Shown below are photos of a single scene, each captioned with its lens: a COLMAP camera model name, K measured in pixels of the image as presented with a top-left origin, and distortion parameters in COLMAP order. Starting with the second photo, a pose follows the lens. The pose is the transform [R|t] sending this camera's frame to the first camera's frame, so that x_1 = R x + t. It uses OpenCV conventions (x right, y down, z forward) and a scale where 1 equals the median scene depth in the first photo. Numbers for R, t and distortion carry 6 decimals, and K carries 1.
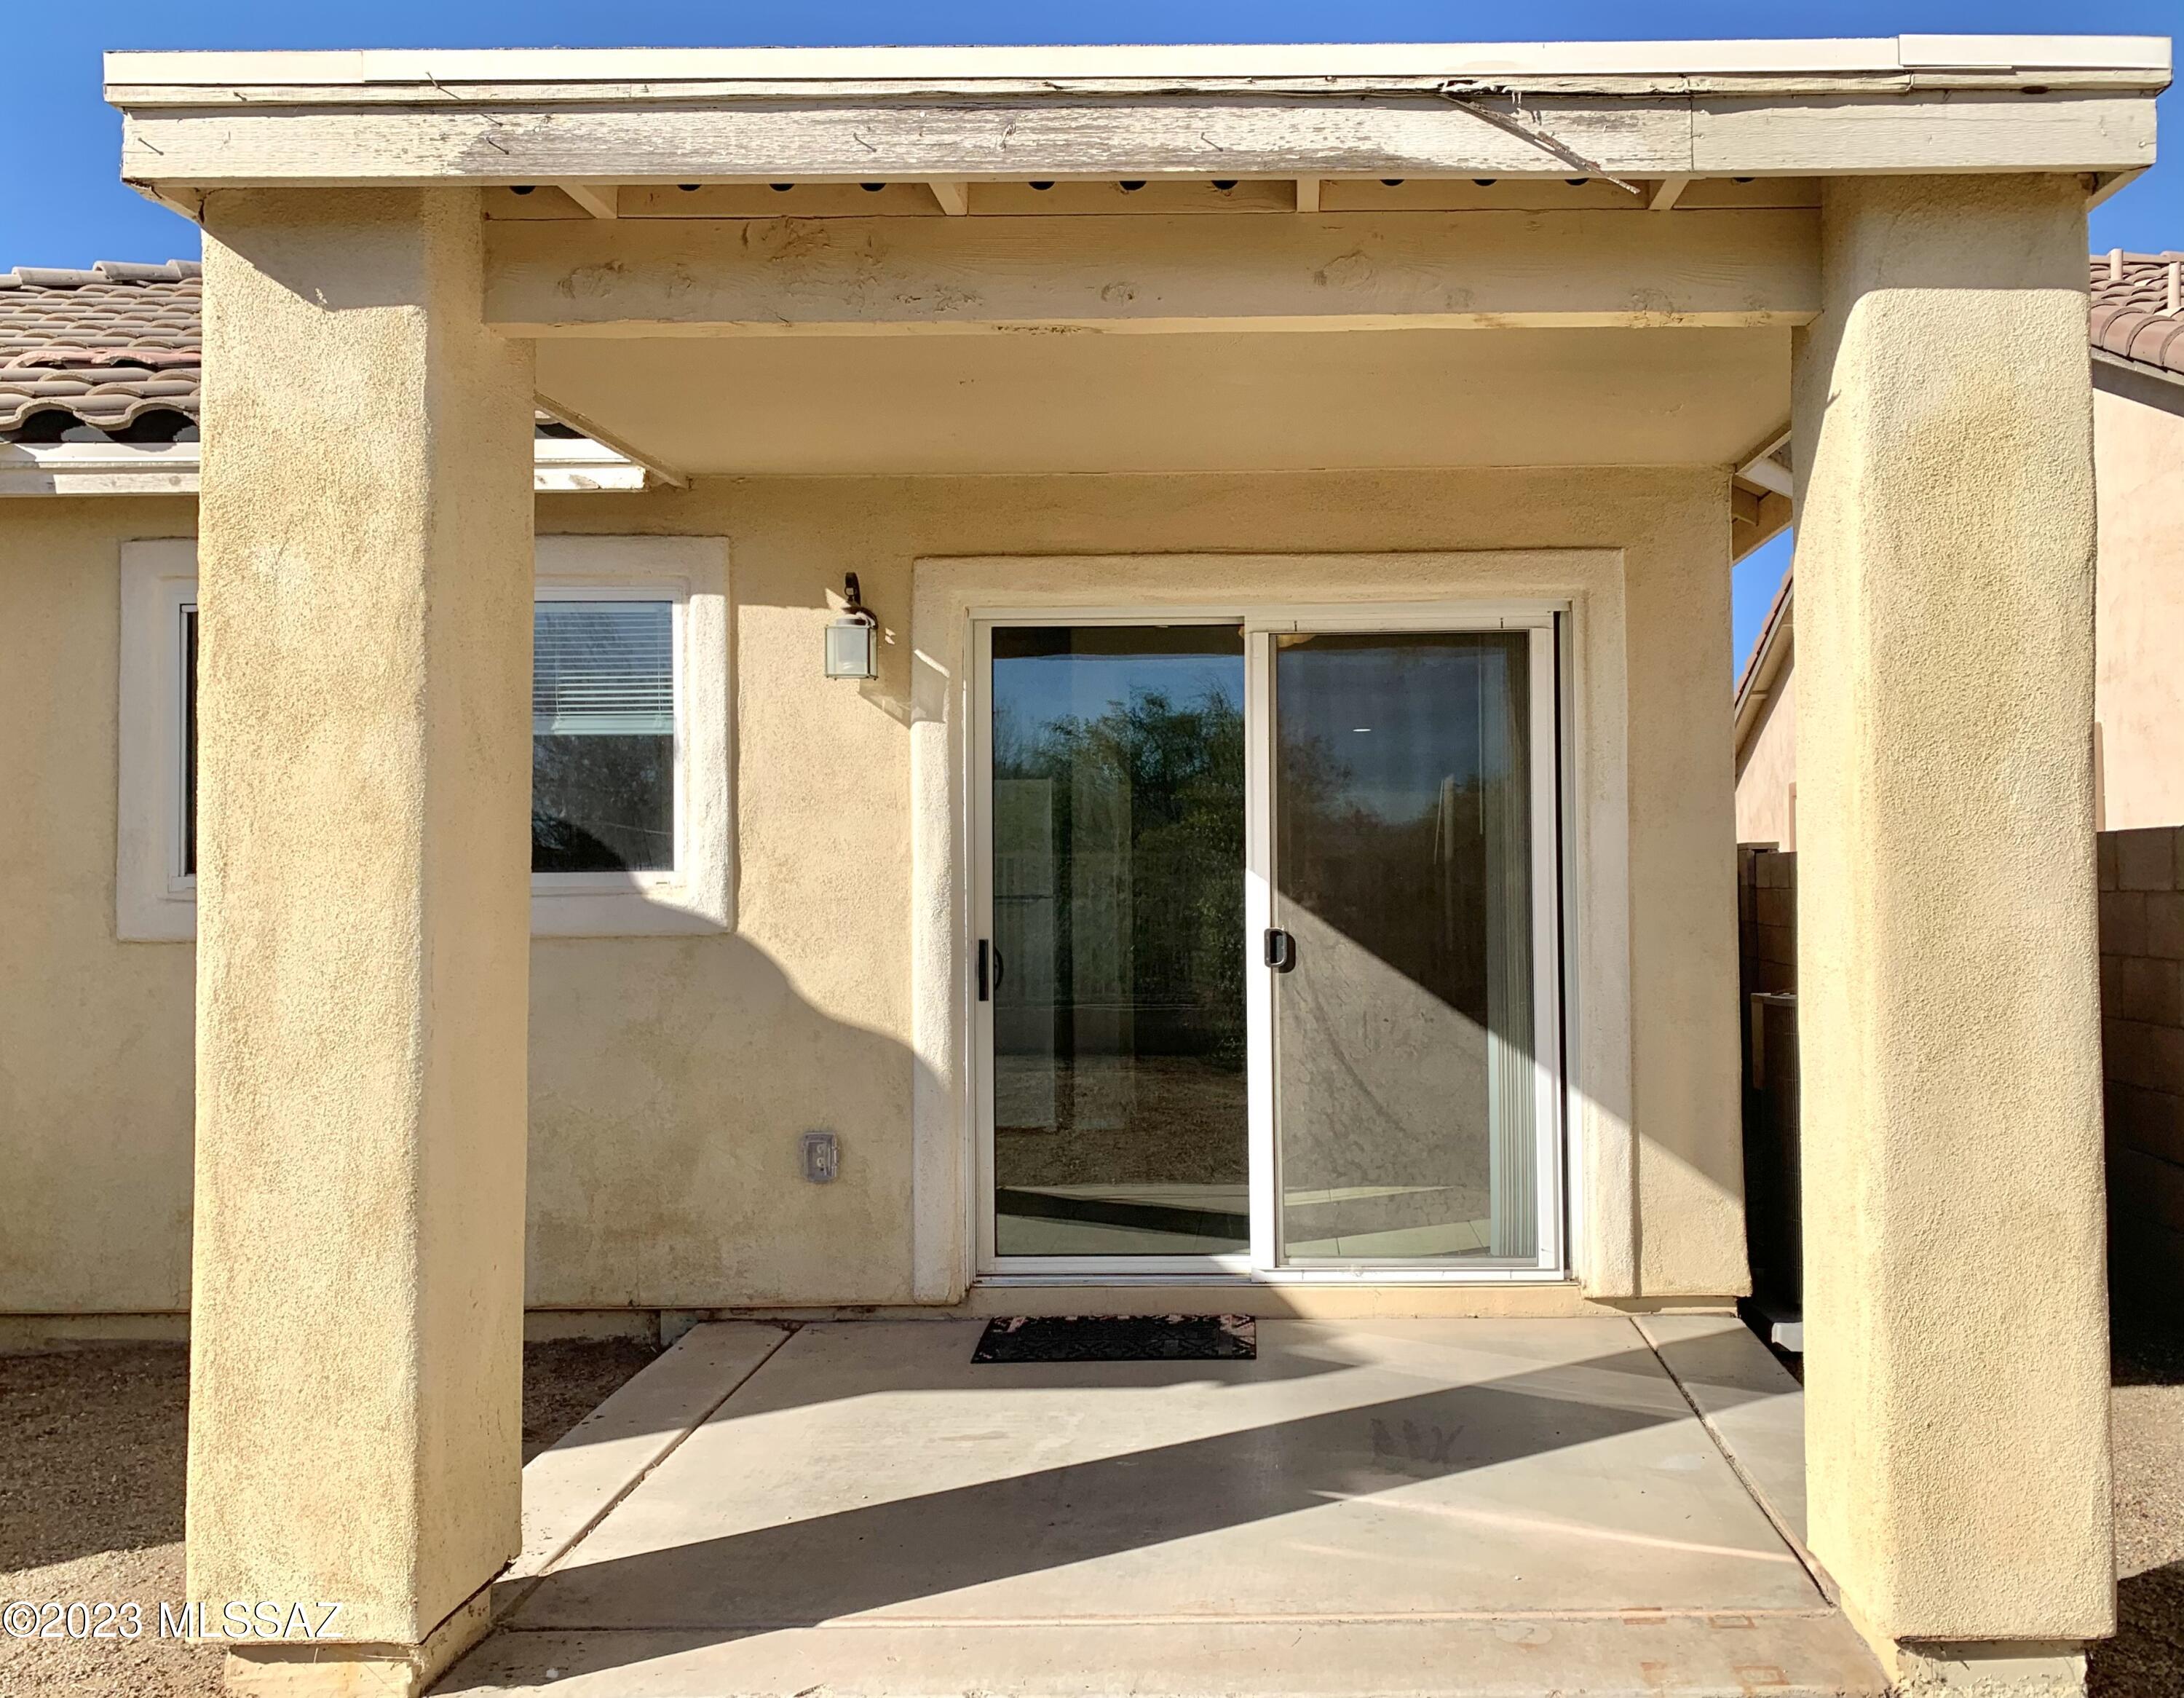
lens RADIAL K [[1544.3, 0, 1098.1], [0, 1544.3, 843.2], [0, 0, 1]] dist [0.033284, -0.019974]
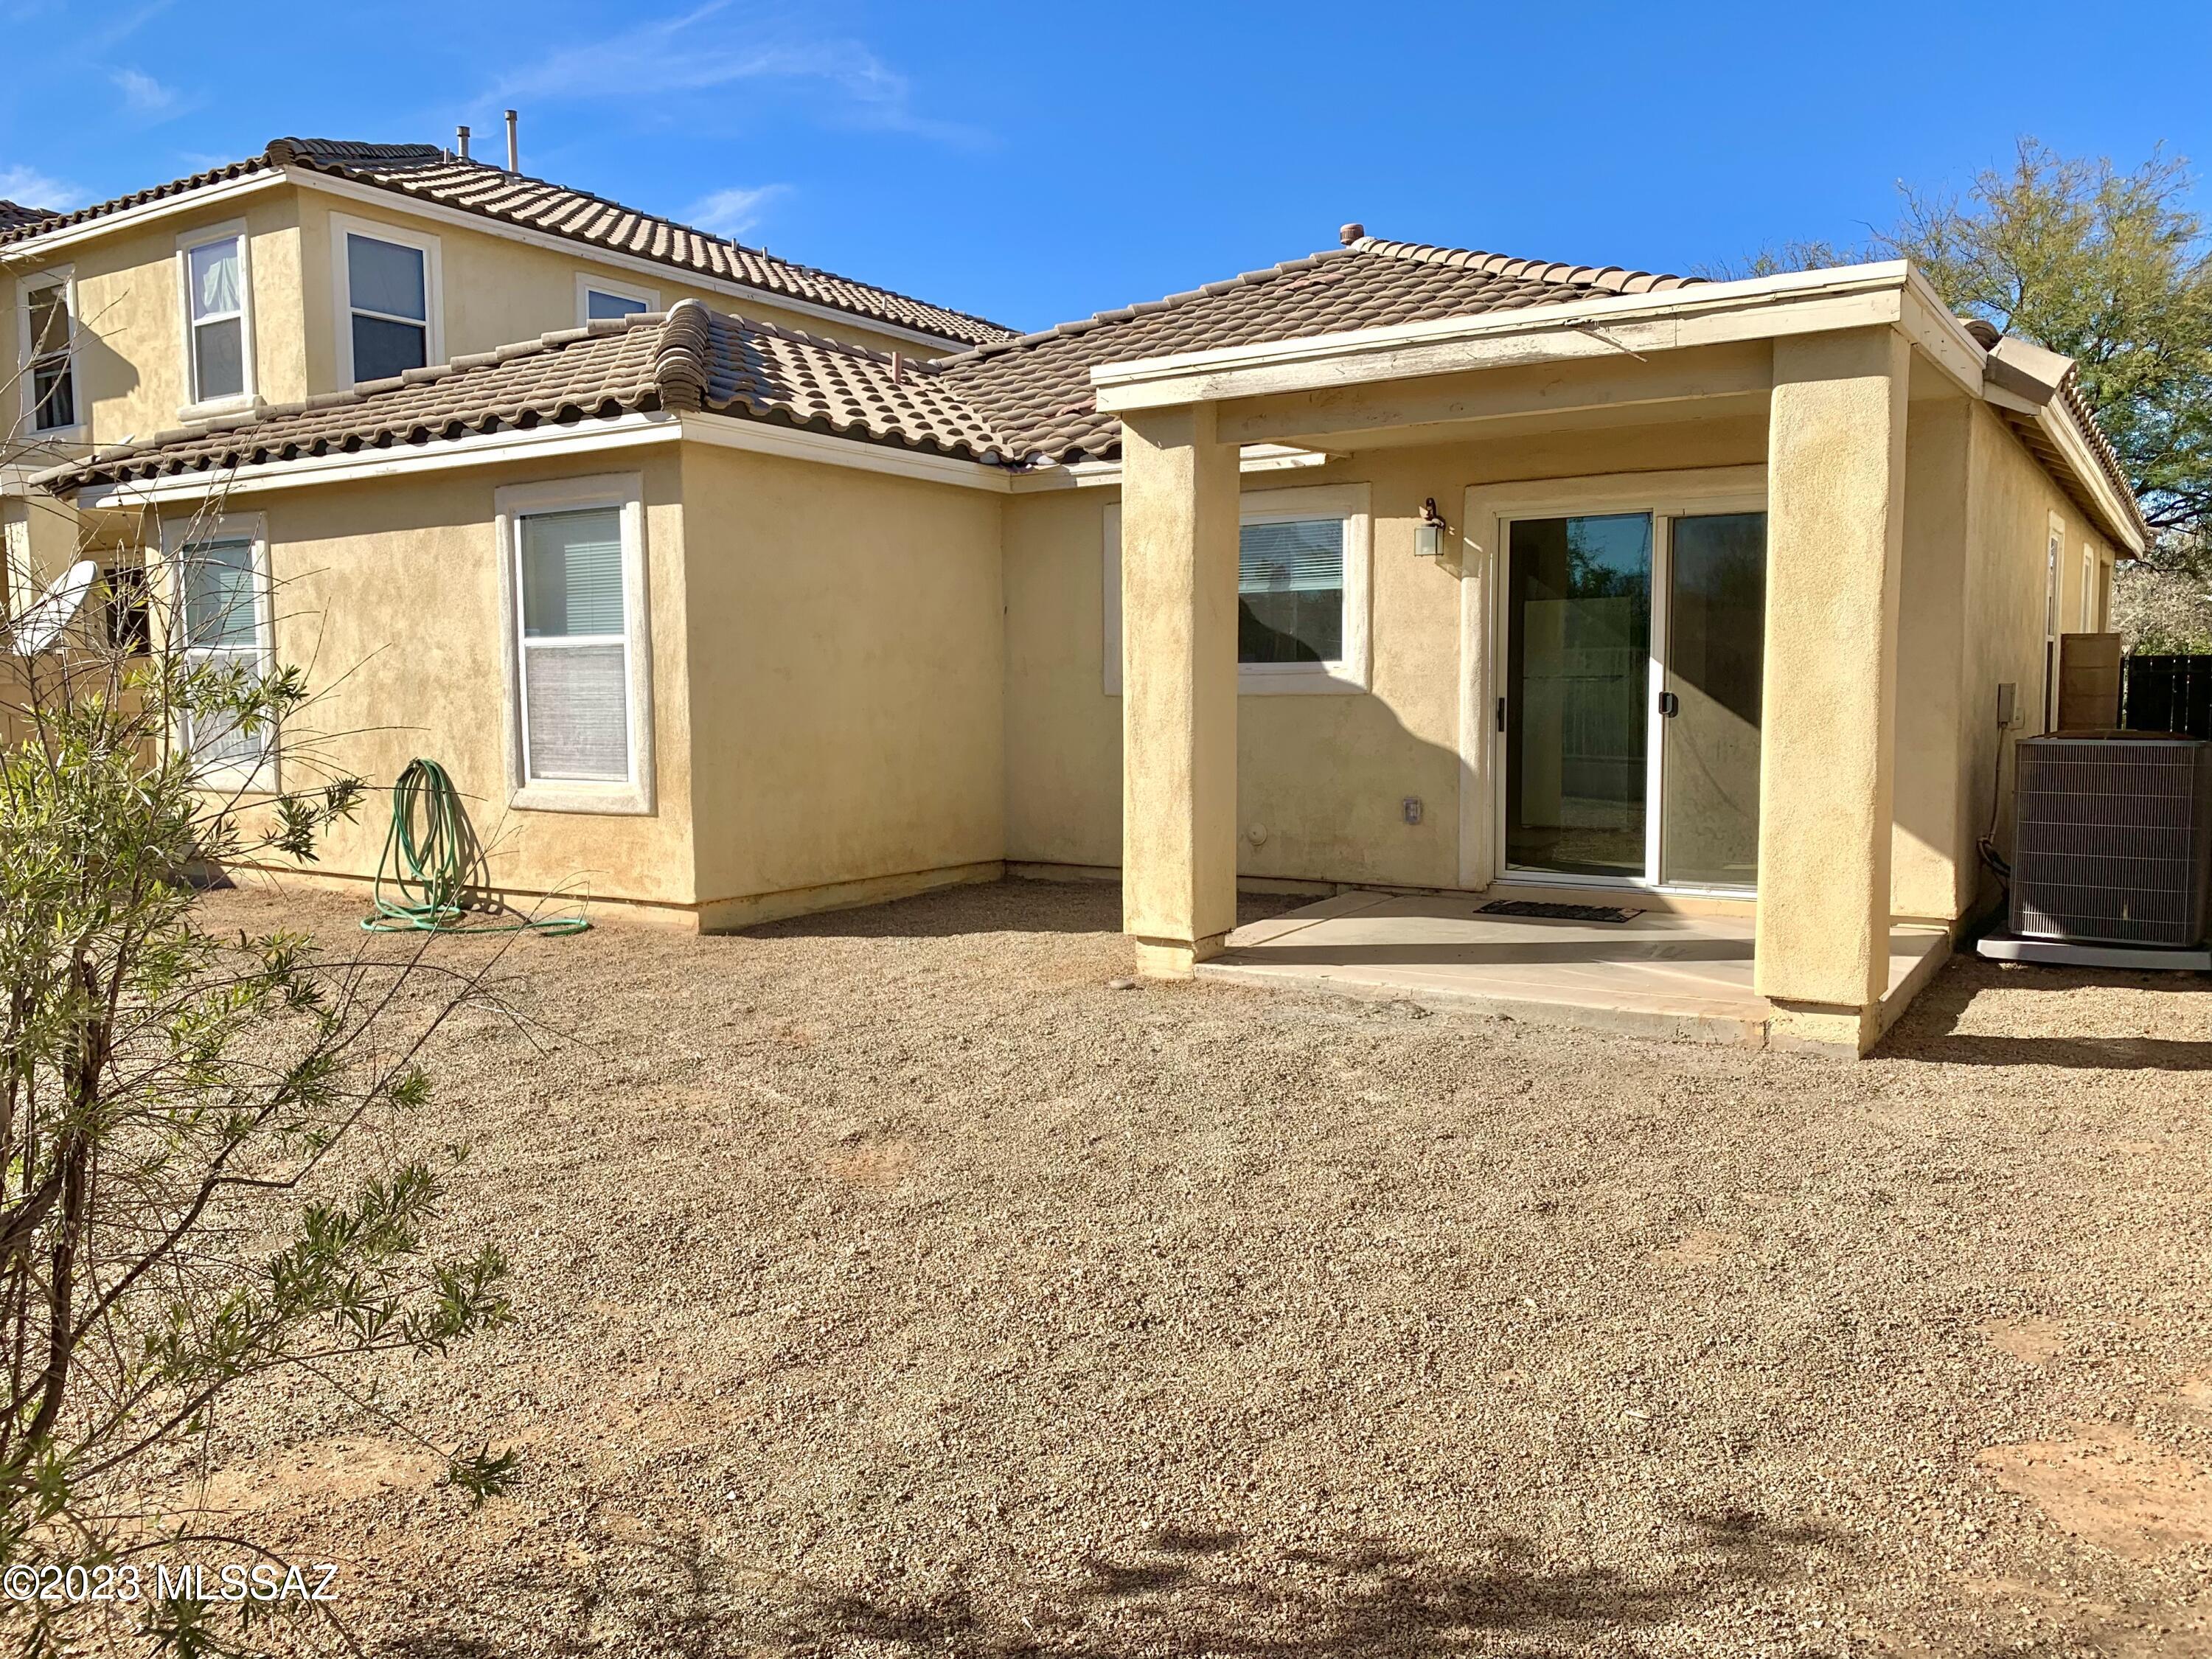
lens RADIAL K [[1695.0, 0, 1105.4], [0, 1695.0, 828.9], [0, 0, 1]] dist [0.041666, -0.045154]
pose [[0.840758, 0.046680, -0.539395, 0.635266], [0.016557, 0.993593, 0.111794, -0.015511], [0.541158, -0.102922, 0.834599, -0.958945]]
